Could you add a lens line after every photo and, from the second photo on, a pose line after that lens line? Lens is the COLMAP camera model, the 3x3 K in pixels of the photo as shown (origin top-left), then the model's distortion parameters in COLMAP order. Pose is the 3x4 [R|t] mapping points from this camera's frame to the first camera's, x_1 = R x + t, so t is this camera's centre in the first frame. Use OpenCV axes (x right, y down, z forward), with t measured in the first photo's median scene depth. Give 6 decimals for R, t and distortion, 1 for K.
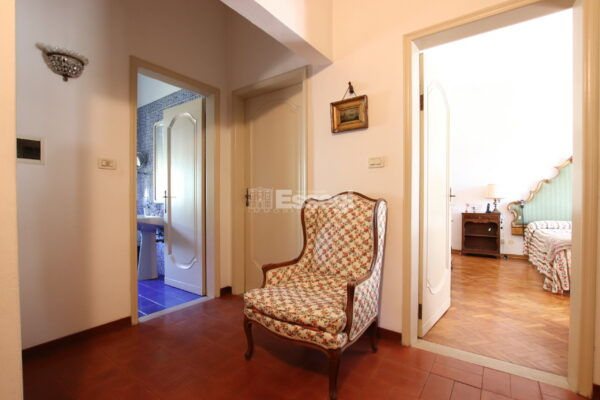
lens RADIAL K [[280.2, 0, 299.8], [0, 280.2, 202.6], [0, 0, 1]] dist [-0.035172, 0.006257]
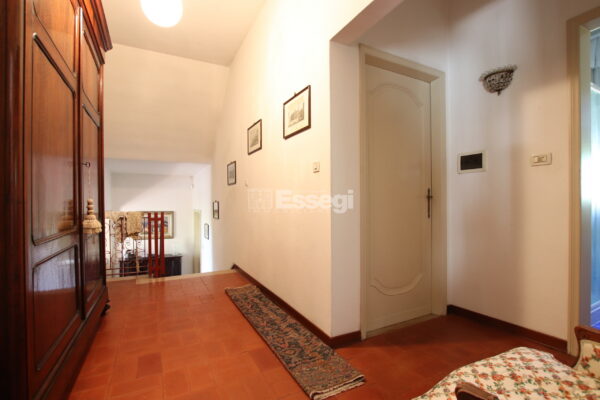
lens RADIAL K [[280.2, 0, 299.9], [0, 280.2, 201.6], [0, 0, 1]] dist [-0.035172, 0.006257]
pose [[-0.455196, 0.007505, -0.890360, 0.543006], [0.006264, 0.999967, 0.005227, -0.012077], [0.890369, -0.003198, -0.455228, 0.779272]]
